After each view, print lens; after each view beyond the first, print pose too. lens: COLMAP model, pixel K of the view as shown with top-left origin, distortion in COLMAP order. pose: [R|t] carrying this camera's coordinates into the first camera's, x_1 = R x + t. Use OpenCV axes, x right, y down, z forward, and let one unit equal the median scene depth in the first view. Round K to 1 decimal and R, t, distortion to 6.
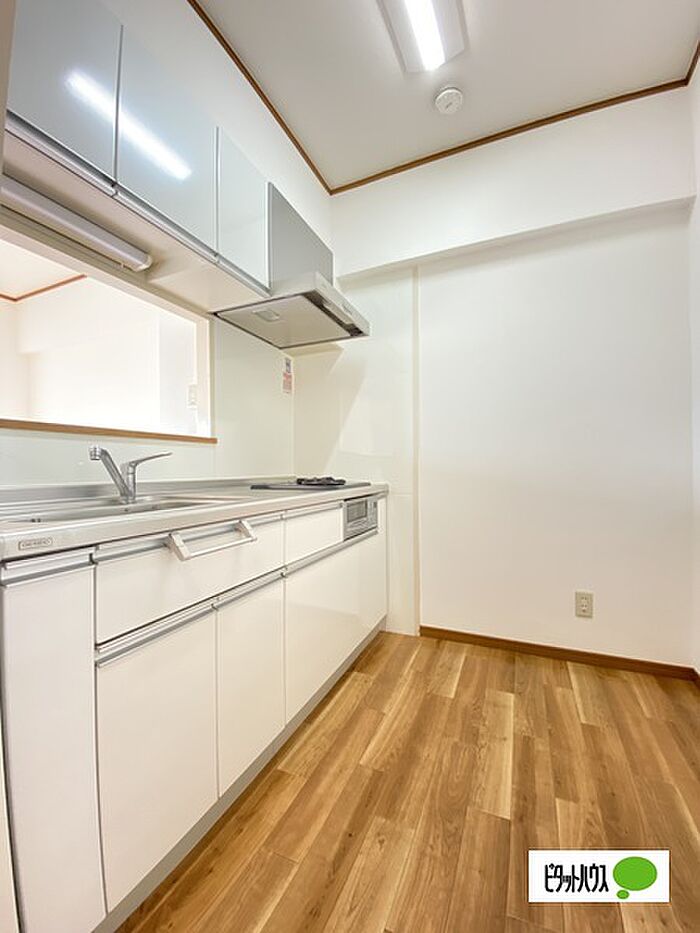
lens RADIAL K [[378.3, 0, 347.1], [0, 378.3, 466.5], [0, 0, 1]] dist [0.009324, -0.014610]
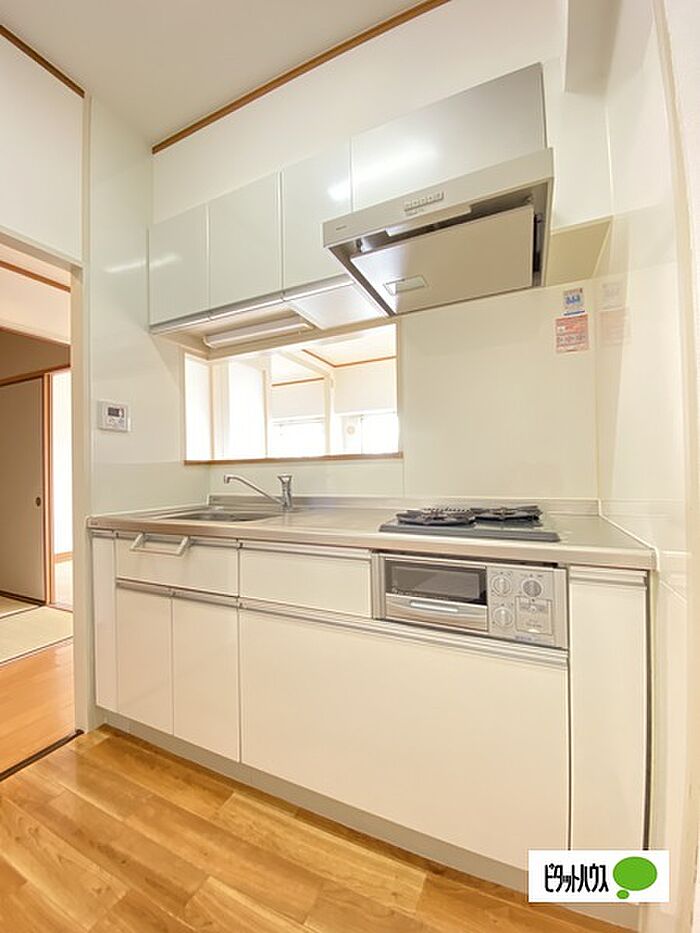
lens RADIAL K [[378.3, 0, 347.1], [0, 378.3, 466.5], [0, 0, 1]] dist [0.009324, -0.014610]
pose [[-0.016011, -0.005427, -0.999857, 0.622689], [0.028859, 0.999566, -0.005888, -0.044477], [0.999455, -0.028949, -0.015847, 1.015971]]
